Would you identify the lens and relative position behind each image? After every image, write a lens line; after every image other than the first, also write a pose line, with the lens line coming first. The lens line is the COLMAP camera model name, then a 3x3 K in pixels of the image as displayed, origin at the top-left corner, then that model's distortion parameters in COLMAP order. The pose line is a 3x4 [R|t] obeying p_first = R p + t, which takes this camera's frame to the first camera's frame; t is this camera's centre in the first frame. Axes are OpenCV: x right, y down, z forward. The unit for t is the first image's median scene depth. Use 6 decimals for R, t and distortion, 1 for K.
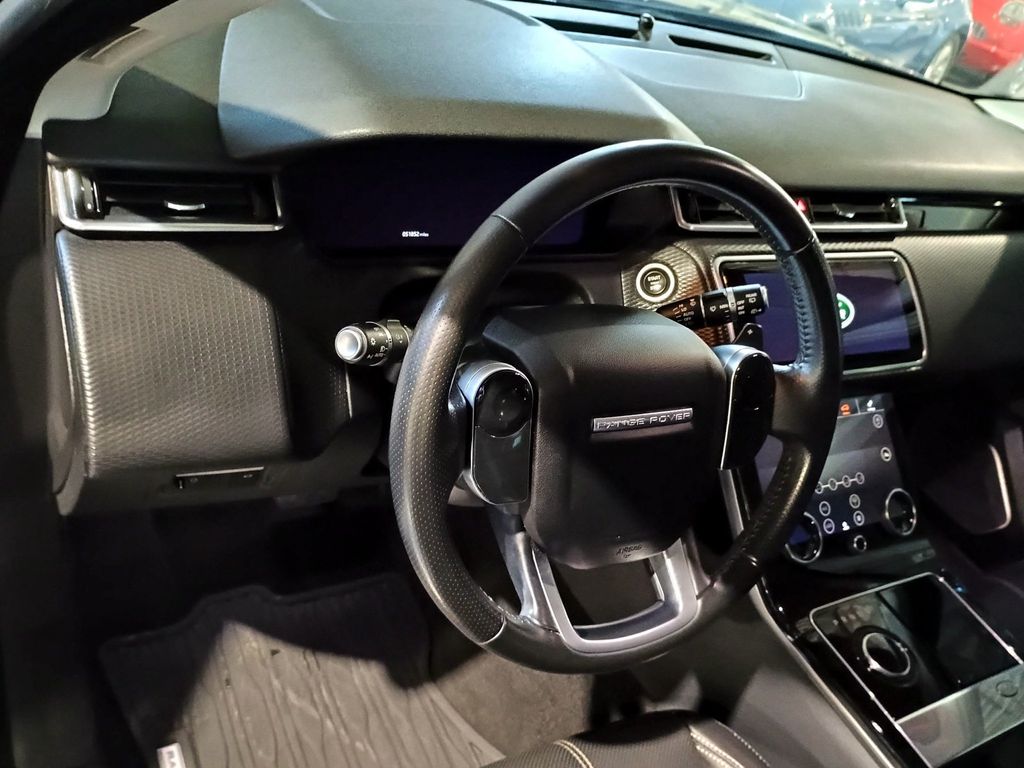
lens RADIAL K [[858.5, 0, 512.0], [0, 858.5, 384.0], [0, 0, 1]] dist [-0.006396, -0.004282]
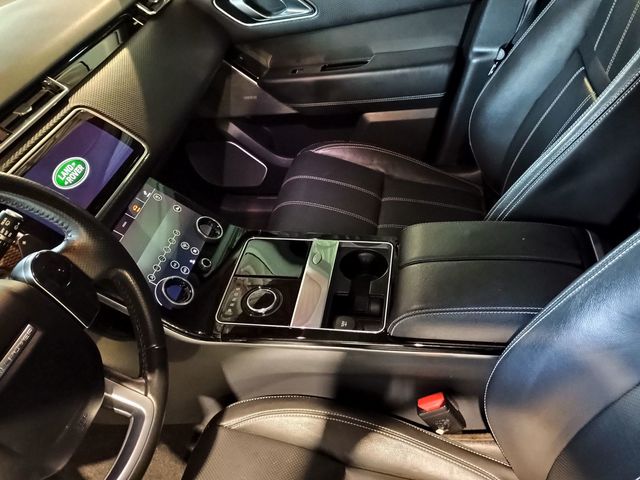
lens RADIAL K [[536.6, 0, 320.0], [0, 536.6, 240.0], [0, 0, 1]] dist [-0.006396, -0.004282]
pose [[0.563300, -0.735051, 0.377350, 0.182313], [0.667519, 0.674001, 0.316450, -0.015721], [-0.486942, 0.073632, 0.870325, 0.031900]]
